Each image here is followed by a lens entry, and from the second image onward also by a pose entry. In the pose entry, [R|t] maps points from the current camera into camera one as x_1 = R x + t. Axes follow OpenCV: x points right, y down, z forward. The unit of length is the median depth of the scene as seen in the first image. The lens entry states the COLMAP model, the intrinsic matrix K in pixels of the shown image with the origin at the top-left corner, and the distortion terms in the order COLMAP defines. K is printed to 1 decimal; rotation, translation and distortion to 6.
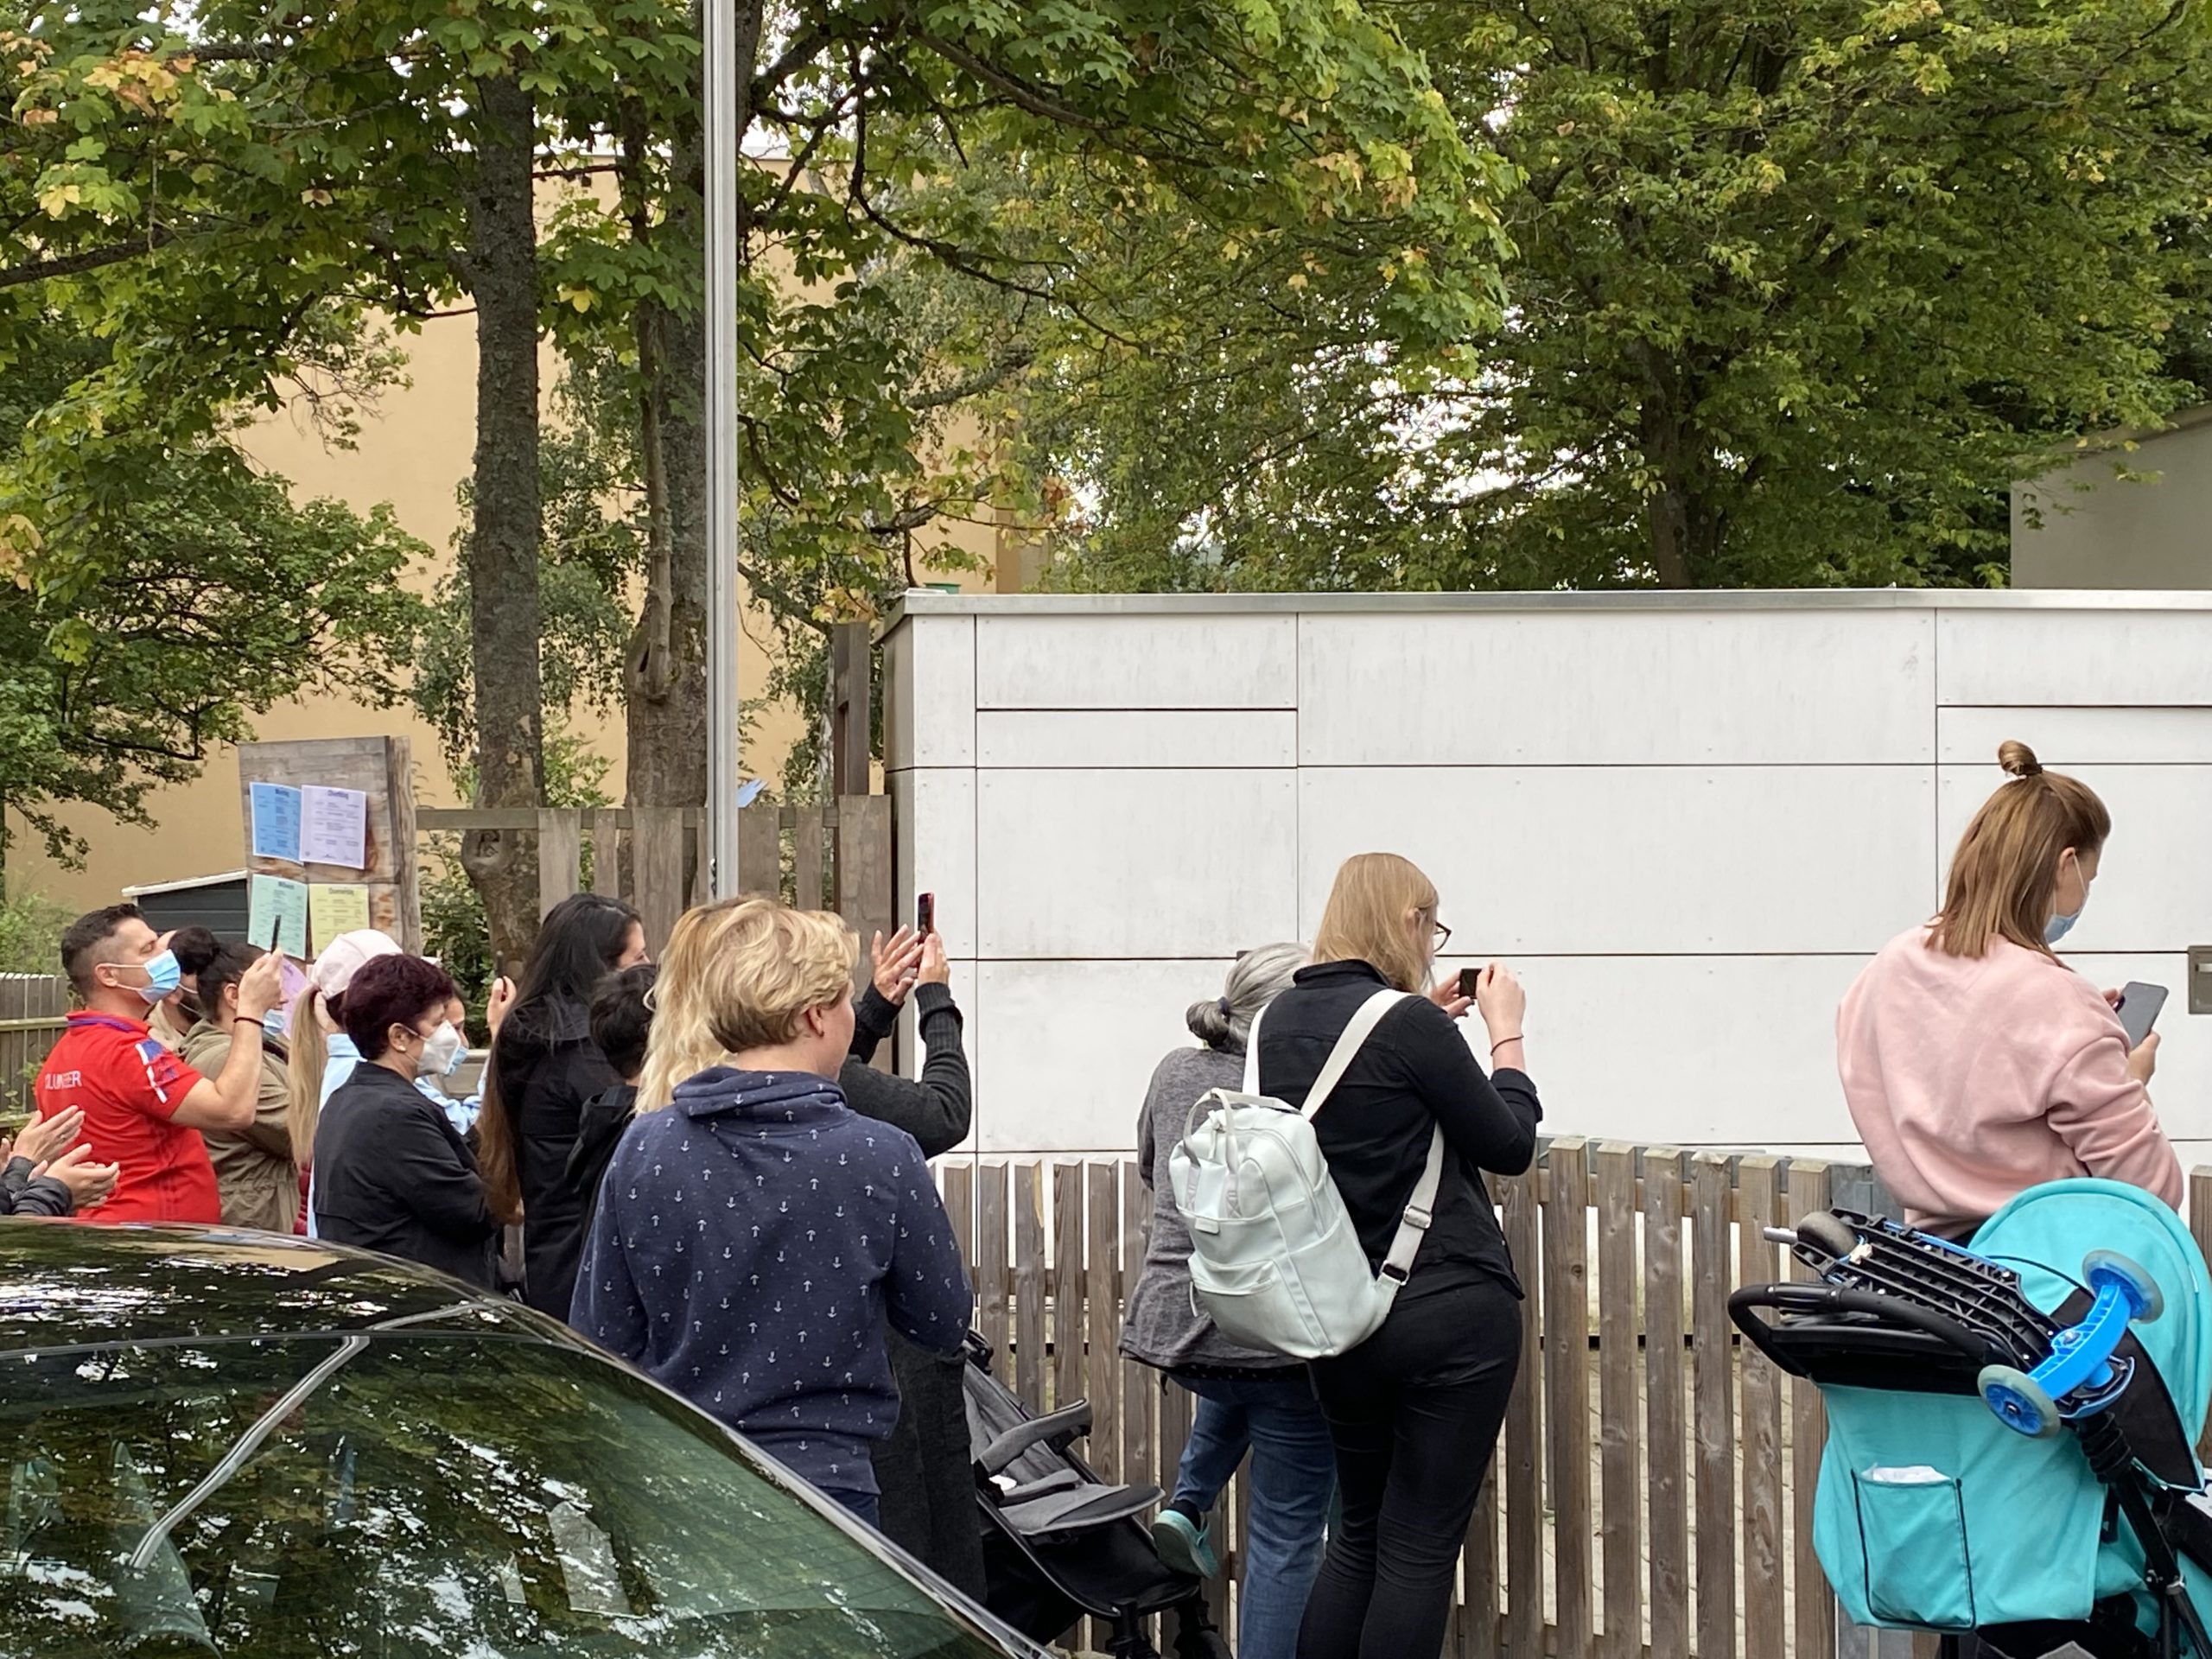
lens RADIAL K [[3920.2, 0, 1098.8], [0, 3920.2, 794.6], [0, 0, 1]] dist [0.352846, -1.157514]
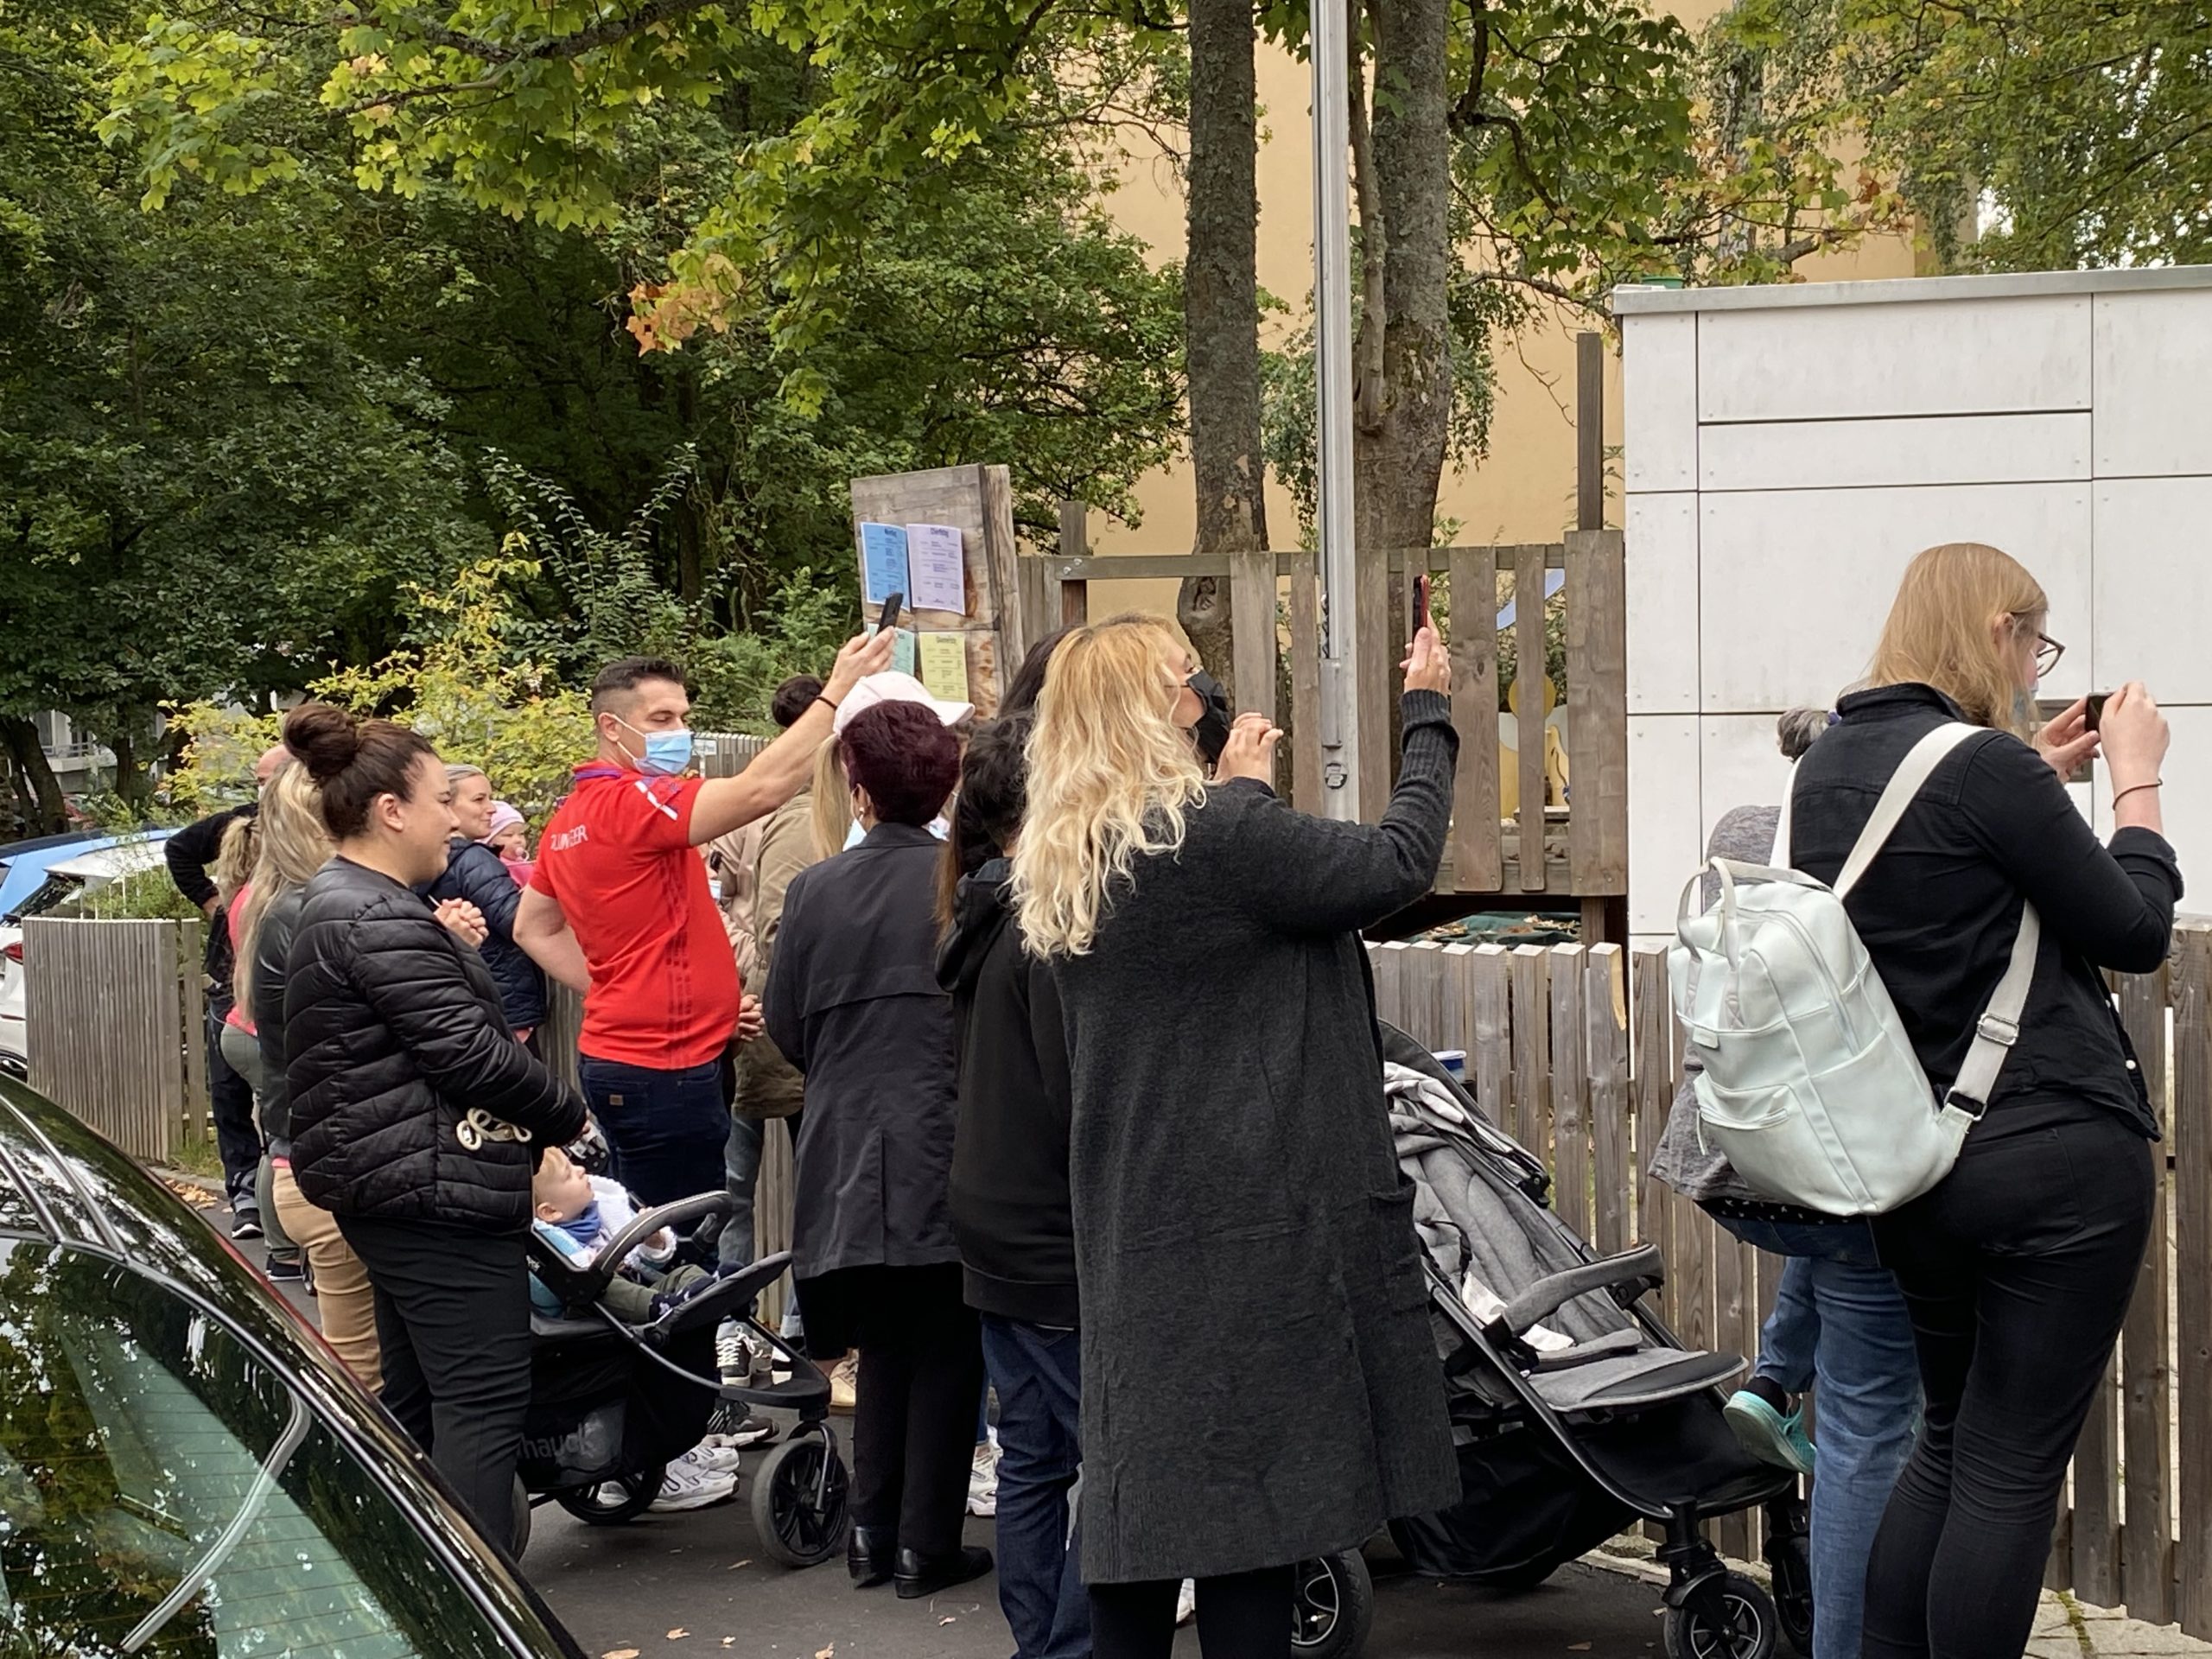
lens RADIAL K [[3920.2, 0, 1098.8], [0, 3920.2, 794.6], [0, 0, 1]] dist [0.352846, -1.157514]
pose [[0.971136, -0.004344, -0.238486, 0.077471], [0.017911, 0.998339, 0.054752, 0.015634], [0.237852, -0.057443, 0.969601, 0.193942]]
